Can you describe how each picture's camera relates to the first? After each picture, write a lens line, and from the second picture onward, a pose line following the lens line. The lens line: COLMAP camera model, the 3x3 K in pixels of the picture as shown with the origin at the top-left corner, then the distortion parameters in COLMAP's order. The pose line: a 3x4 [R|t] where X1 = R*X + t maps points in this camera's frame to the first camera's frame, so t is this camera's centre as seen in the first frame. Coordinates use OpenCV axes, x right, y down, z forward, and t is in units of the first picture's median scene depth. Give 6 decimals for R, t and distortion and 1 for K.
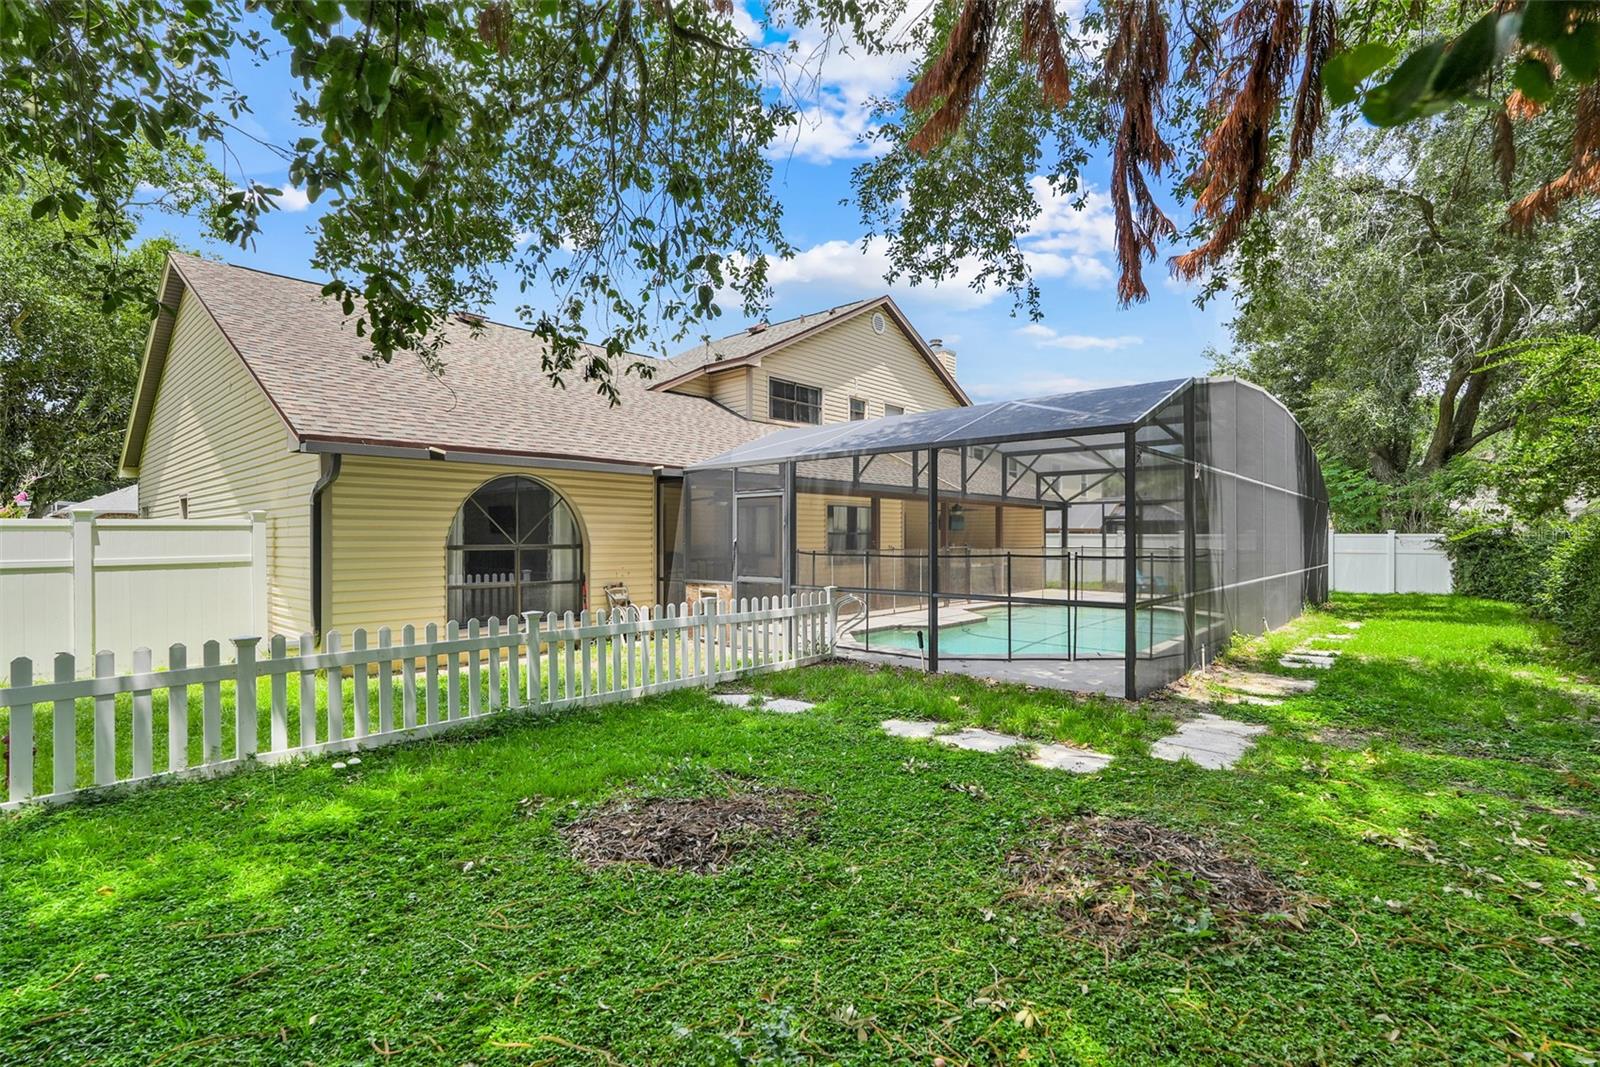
lens RADIAL K [[725.4, 0, 792.7], [0, 725.4, 536.0], [0, 0, 1]] dist [-0.000202, 0.001583]
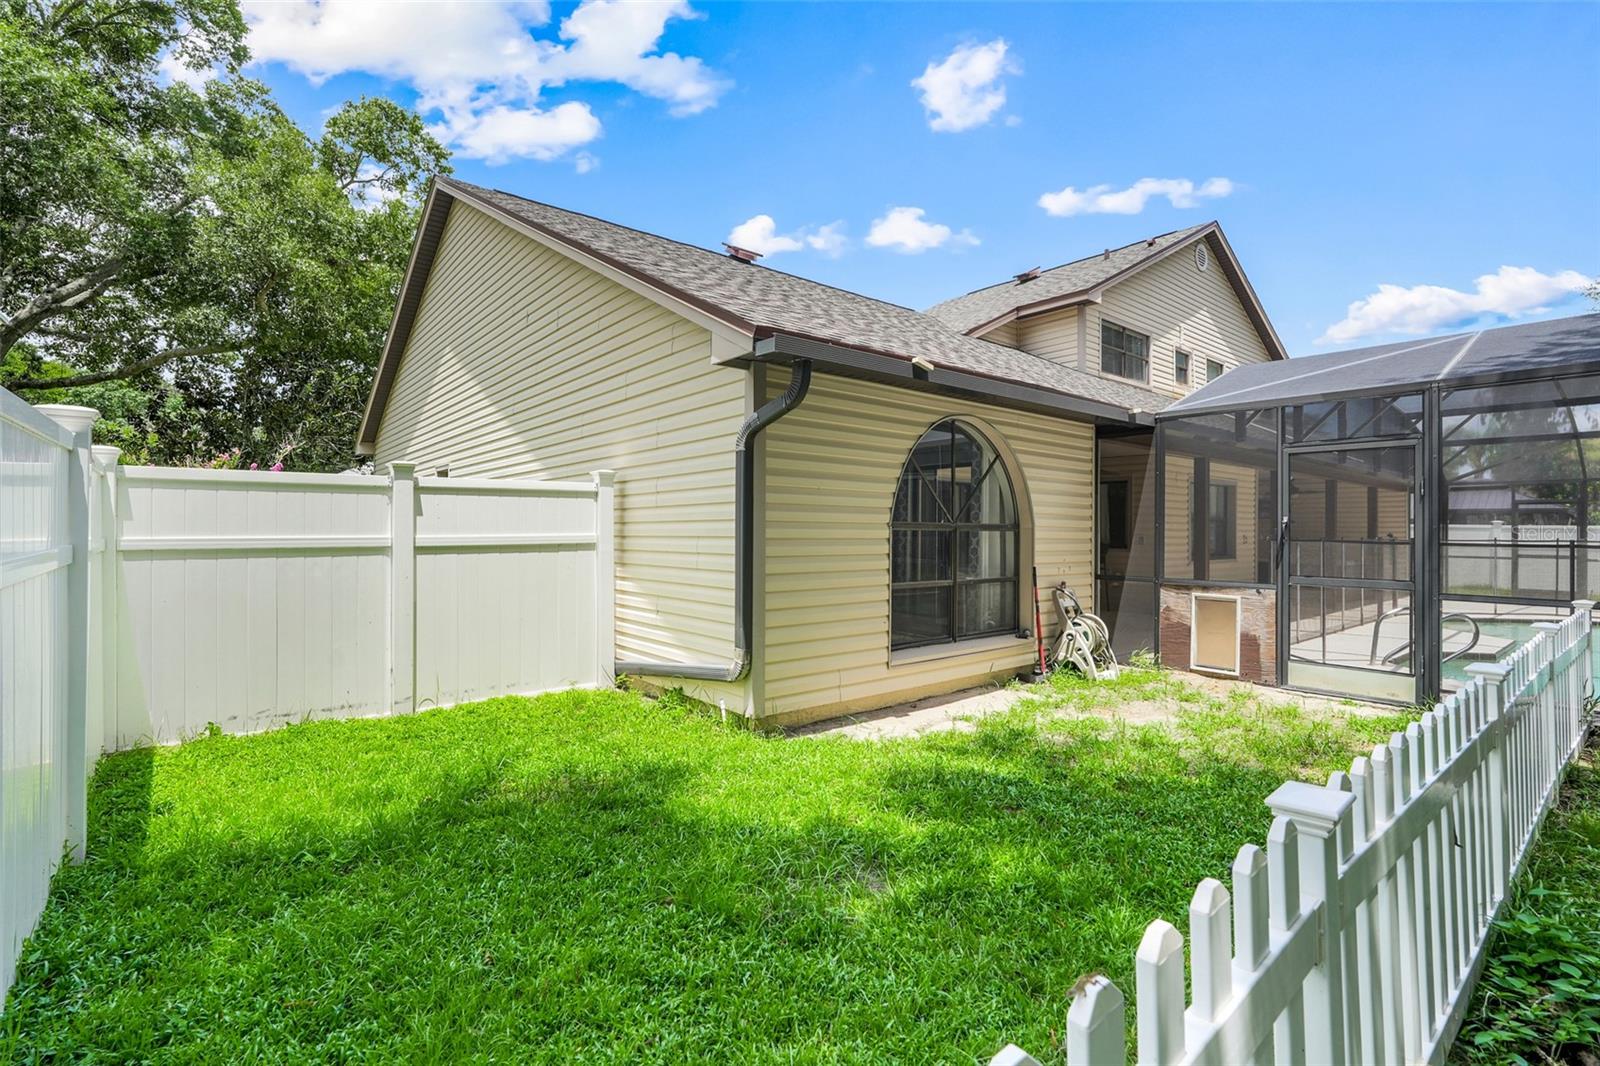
lens RADIAL K [[725.4, 0, 809.0], [0, 725.4, 530.9], [0, 0, 1]] dist [-0.000202, 0.001583]
pose [[0.988826, 0.009950, -0.148744, -0.236620], [-0.009386, 0.999946, 0.004496, 0.009847], [0.148780, -0.003050, 0.988866, 0.183354]]
